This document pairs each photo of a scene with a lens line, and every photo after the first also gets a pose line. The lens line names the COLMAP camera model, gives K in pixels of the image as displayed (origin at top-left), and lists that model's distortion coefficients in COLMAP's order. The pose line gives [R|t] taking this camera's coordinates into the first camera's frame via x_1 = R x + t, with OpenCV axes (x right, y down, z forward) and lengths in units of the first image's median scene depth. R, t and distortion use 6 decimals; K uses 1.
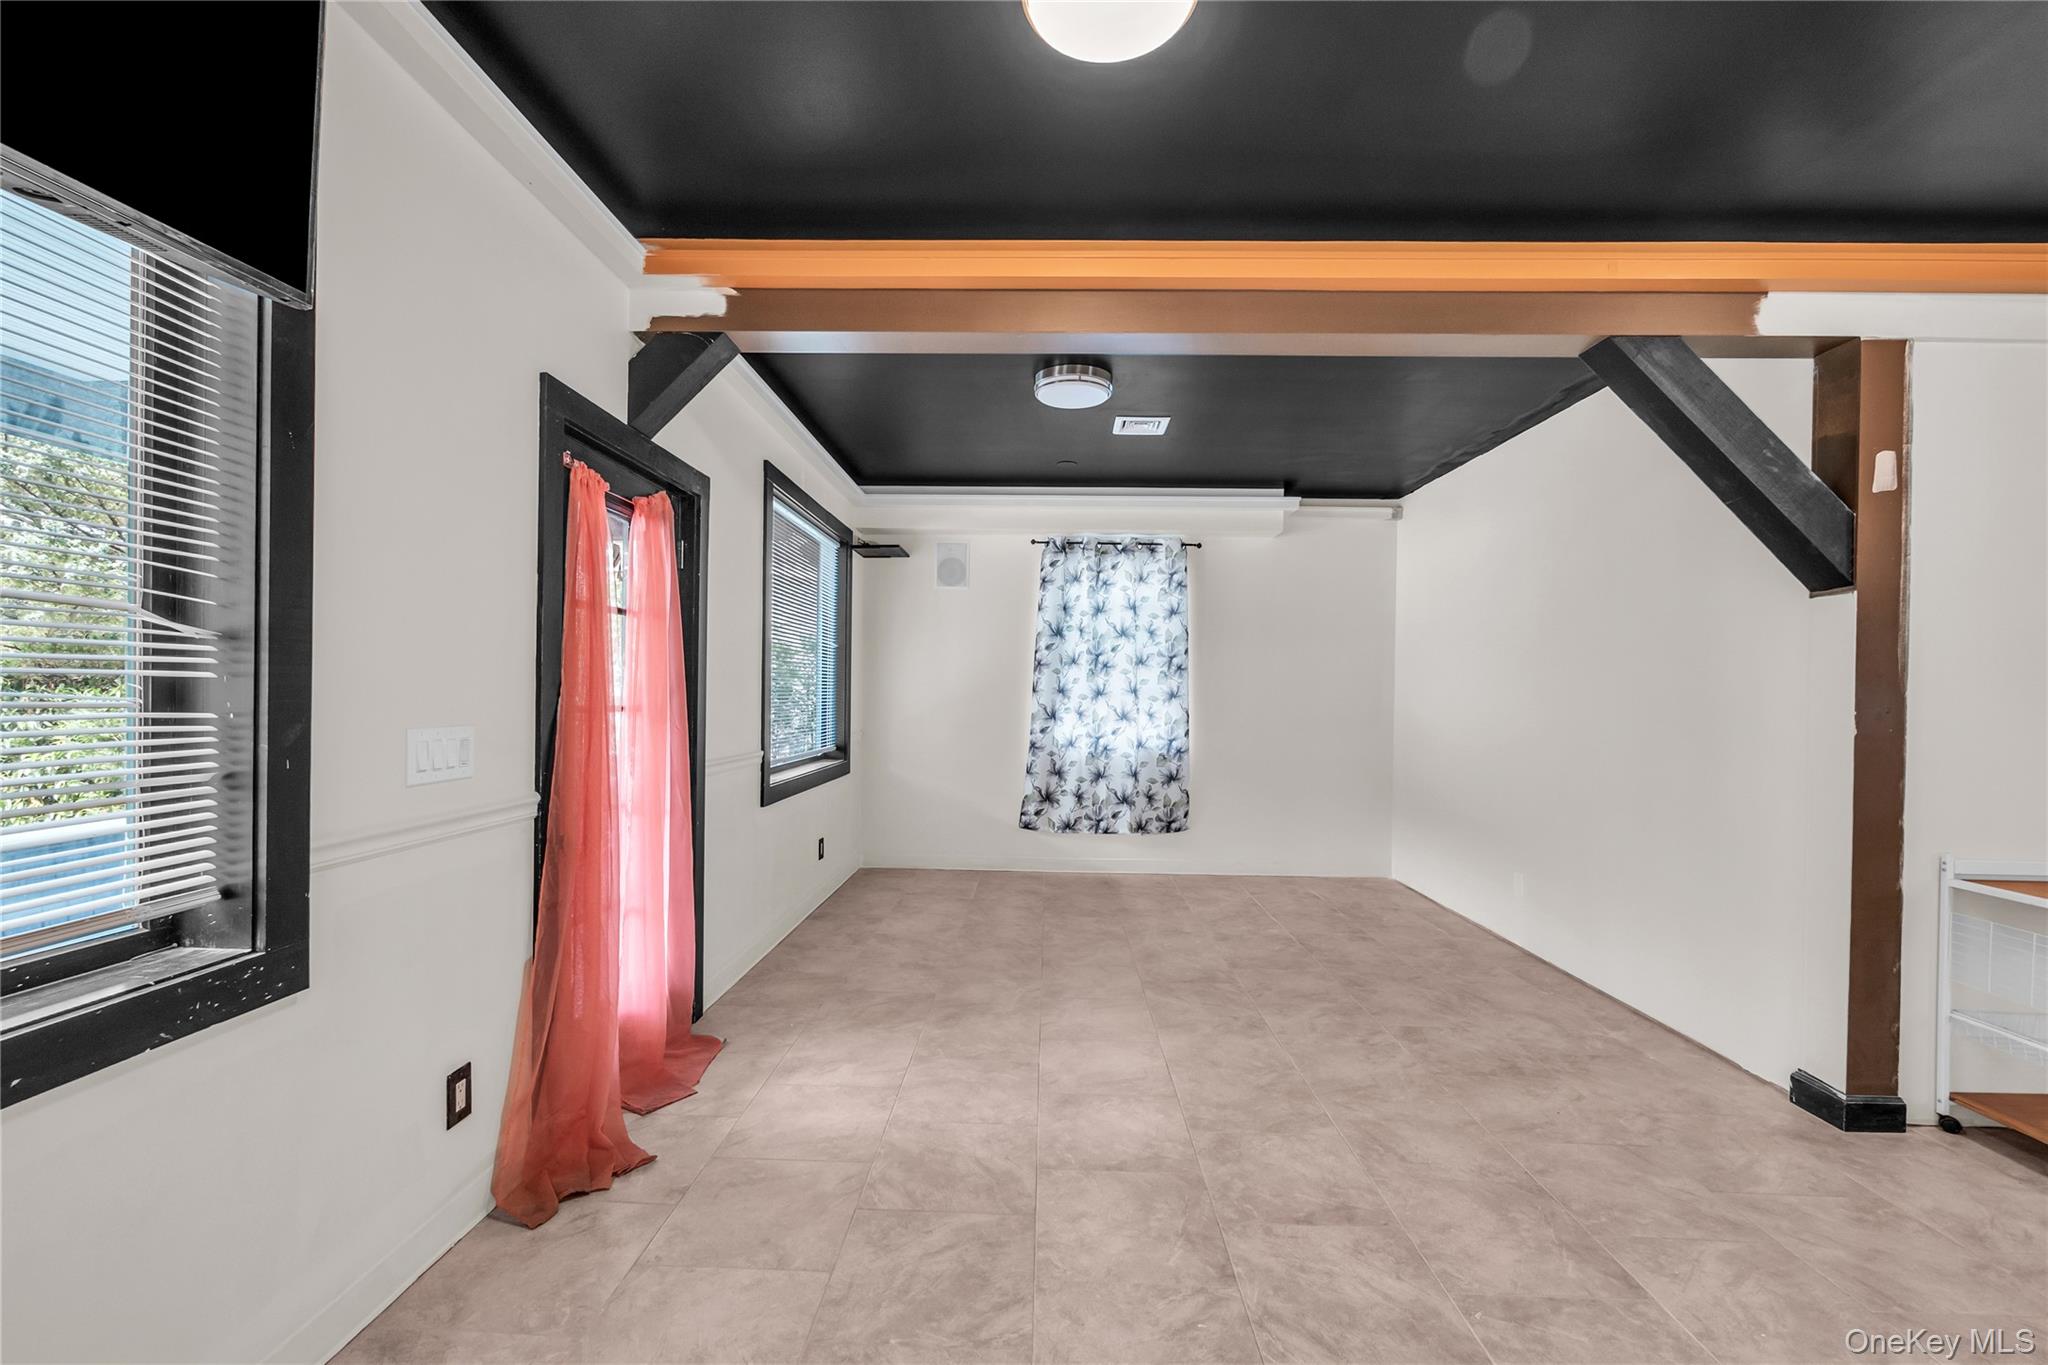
lens RADIAL K [[866.5, 0, 1020.1], [0, 866.5, 694.7], [0, 0, 1]] dist [-0.004846, 0.000288]
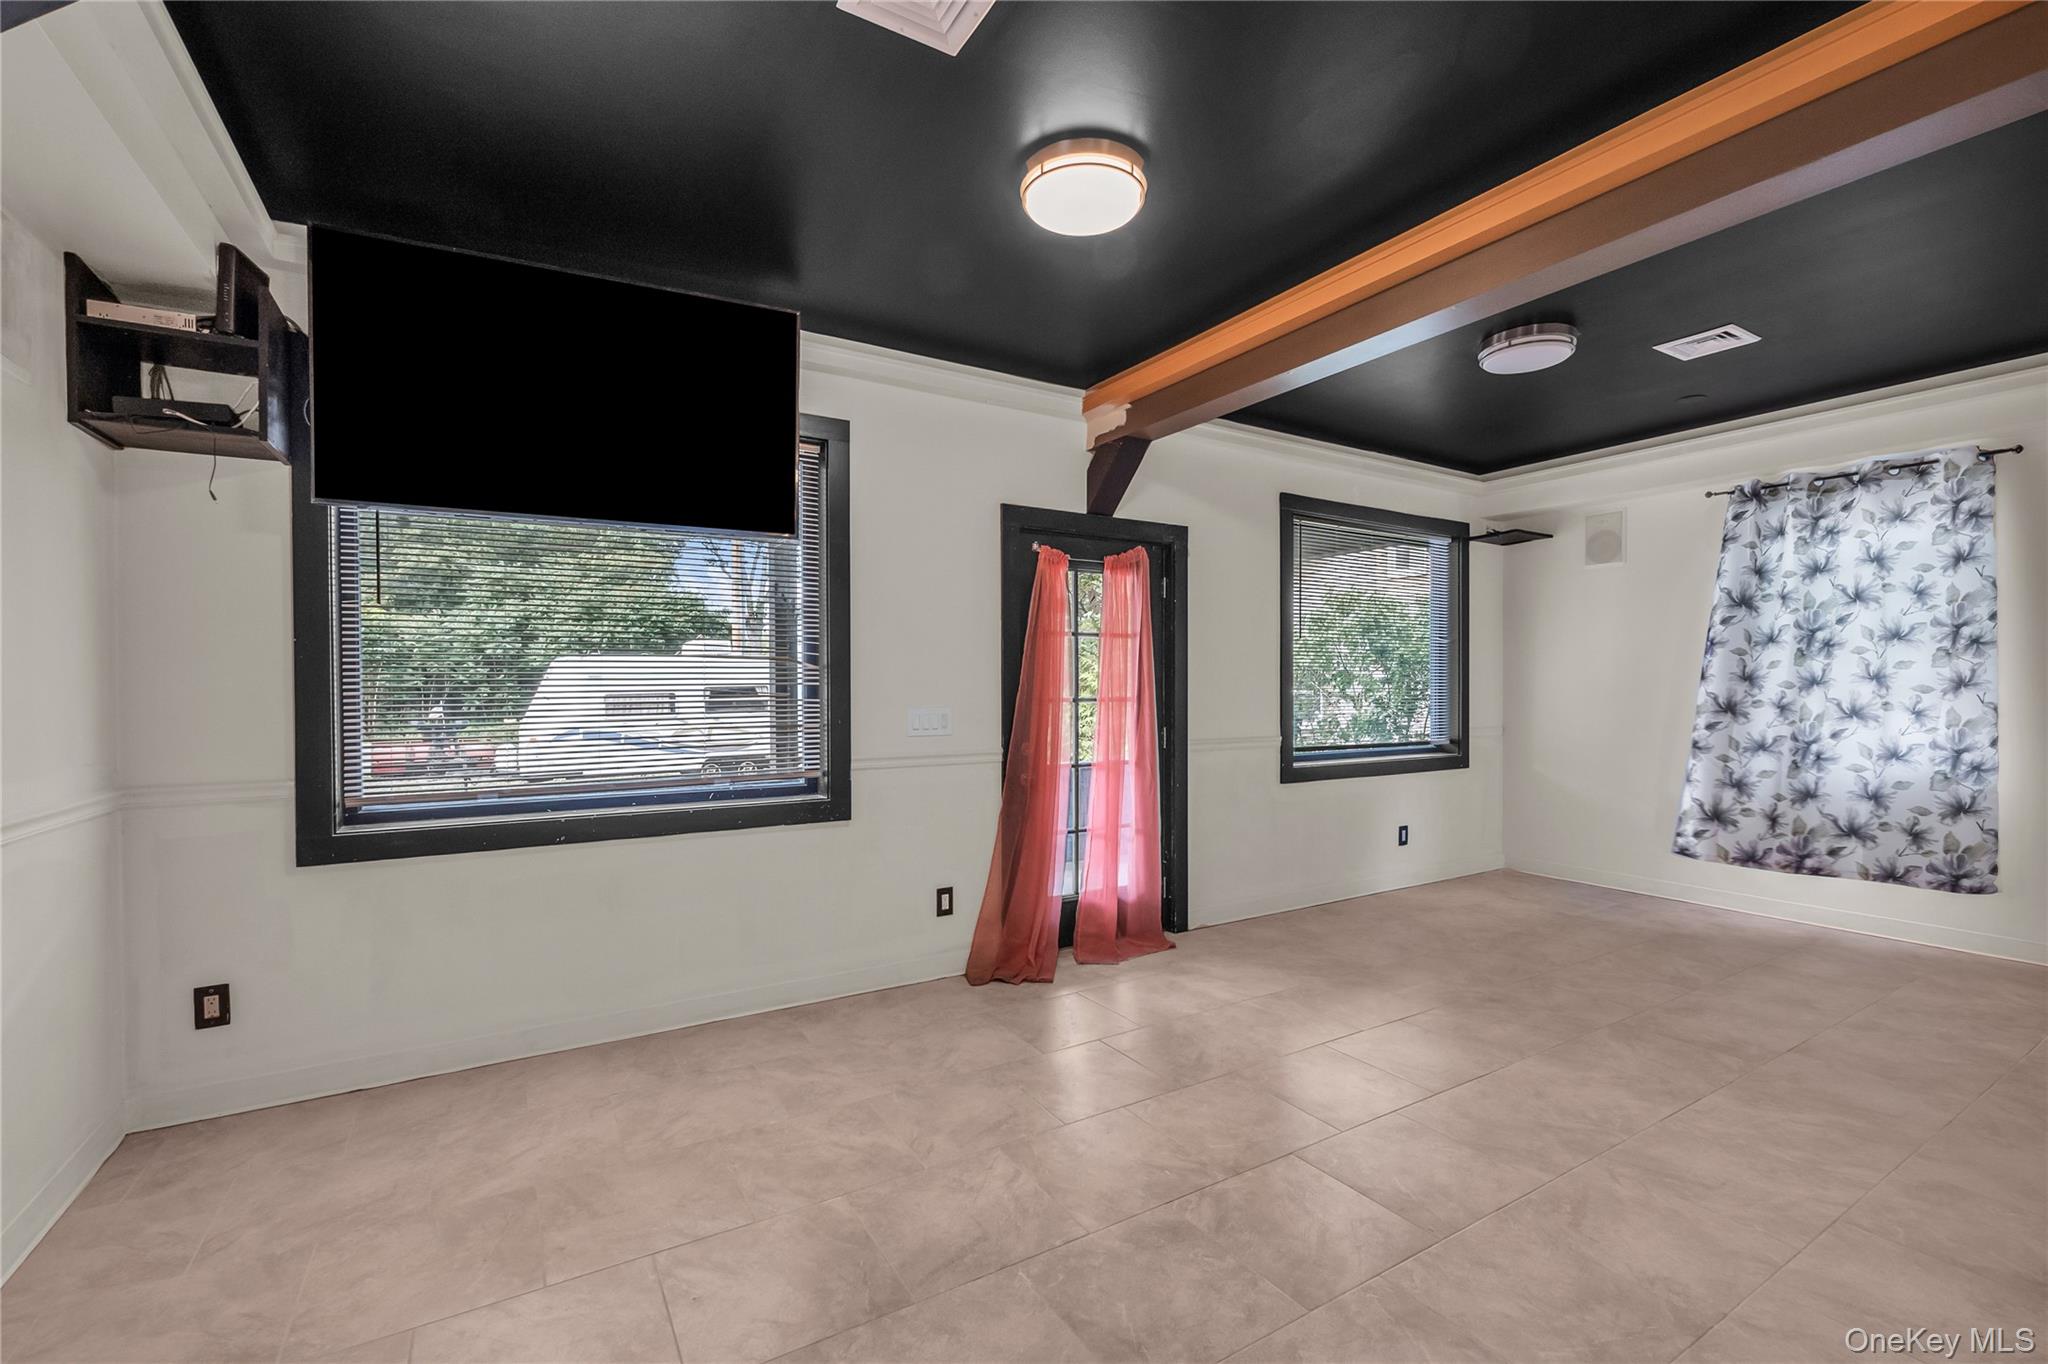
lens RADIAL K [[866.5, 0, 1020.1], [0, 866.5, 694.2], [0, 0, 1]] dist [-0.004846, 0.000288]
pose [[0.546650, -0.007772, -0.837325, 0.682641], [0.008722, 0.999956, -0.003587, 0.010078], [0.837316, -0.005342, 0.546694, 0.064207]]
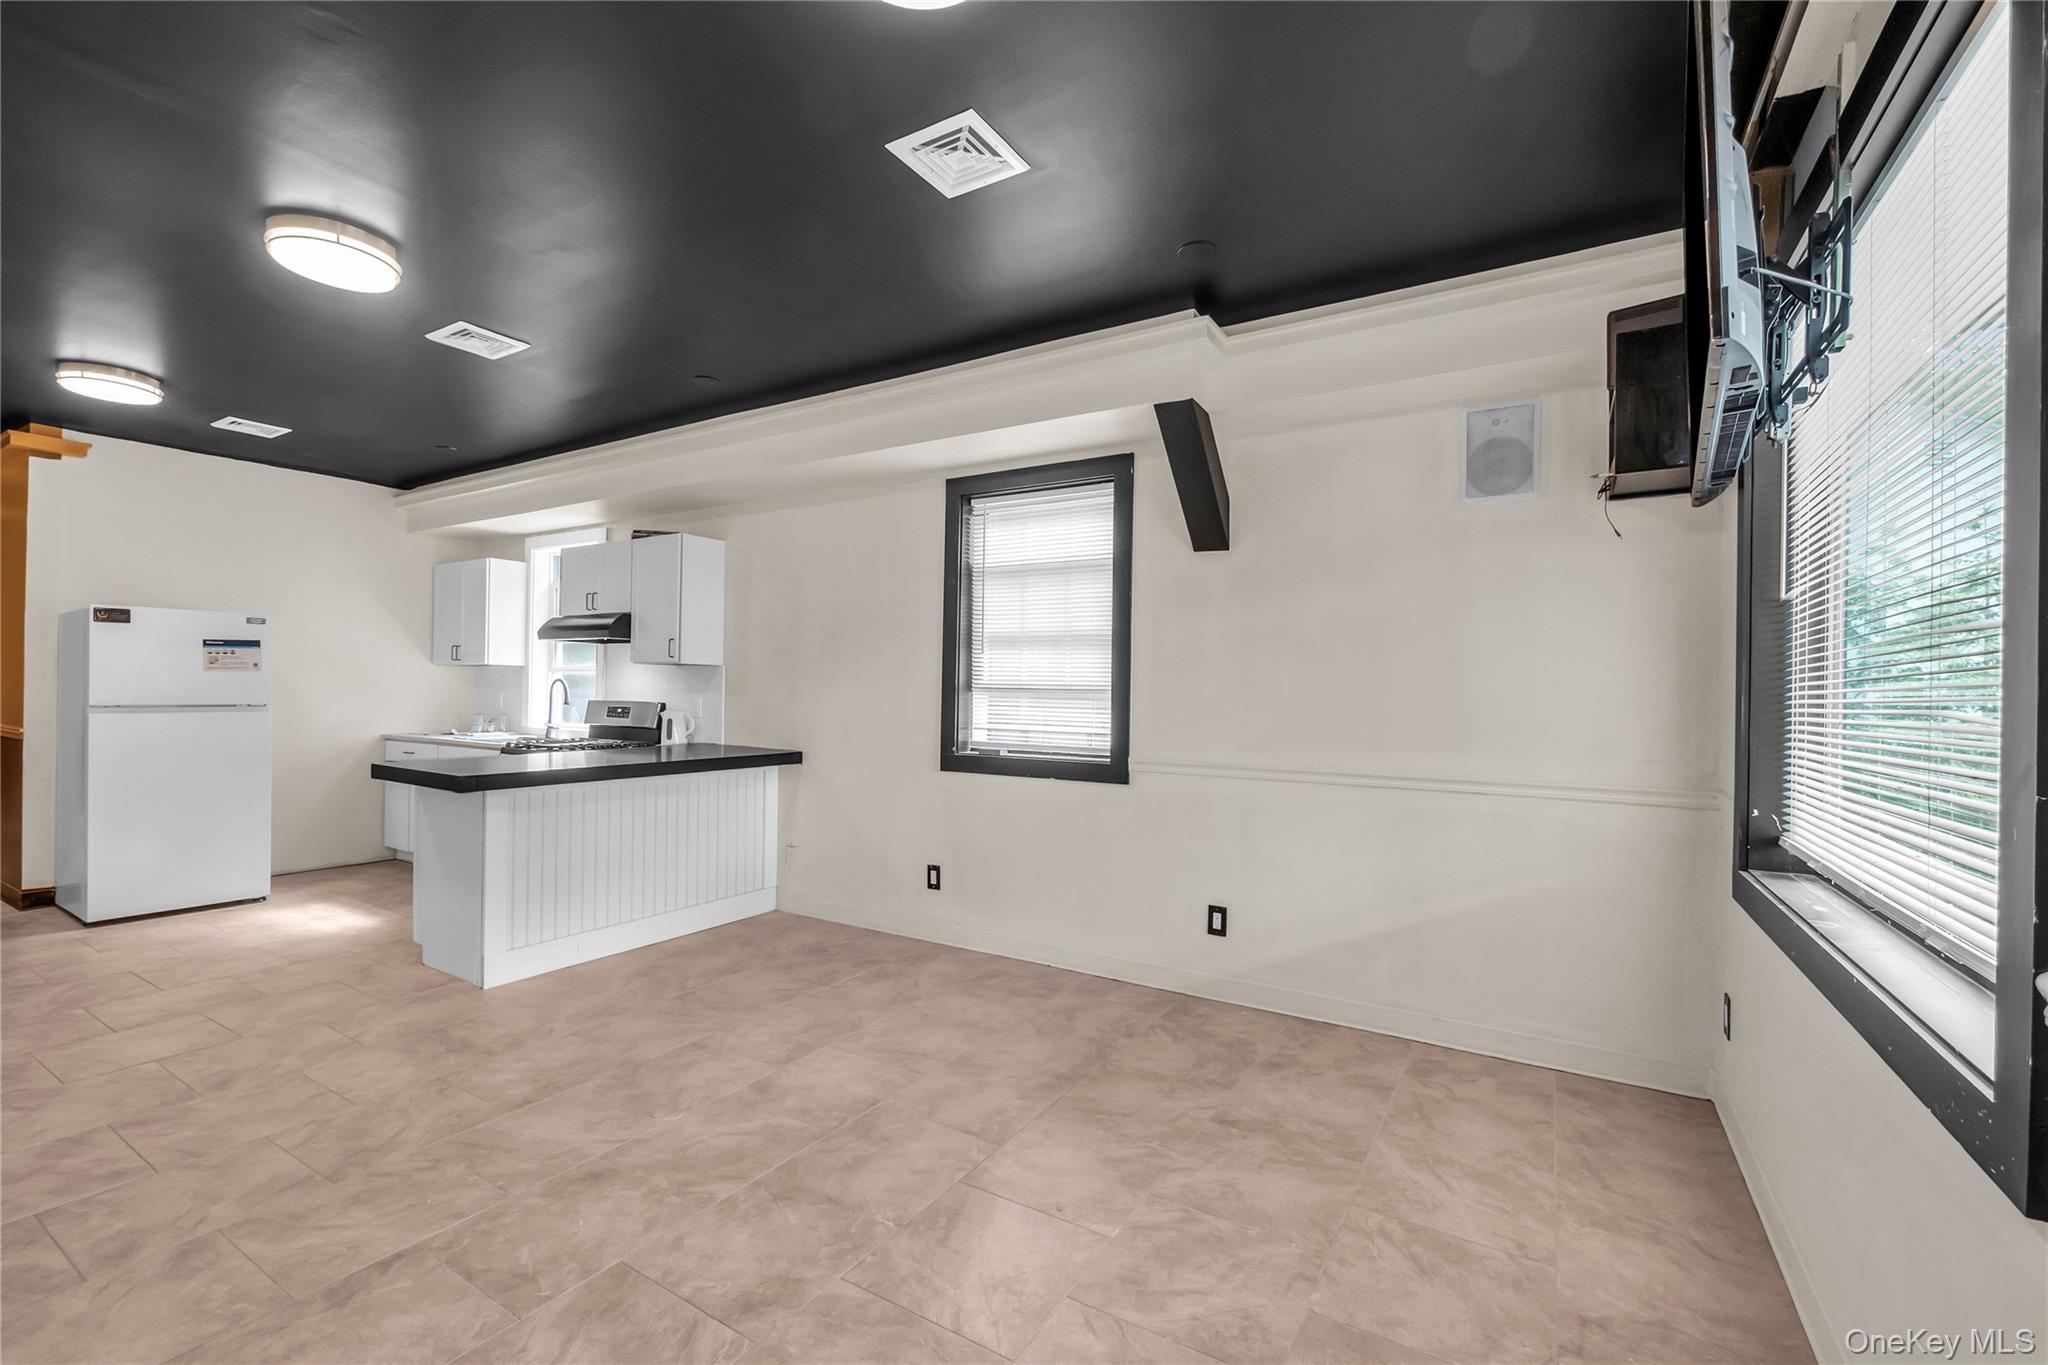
lens RADIAL K [[866.5, 0, 1020.1], [0, 866.5, 694.7], [0, 0, 1]] dist [-0.004846, 0.000288]
pose [[-0.869207, -0.028812, 0.493608, -0.254451], [-0.026848, 0.999578, 0.011067, -0.004028], [-0.493719, -0.003633, -0.869614, 0.946880]]
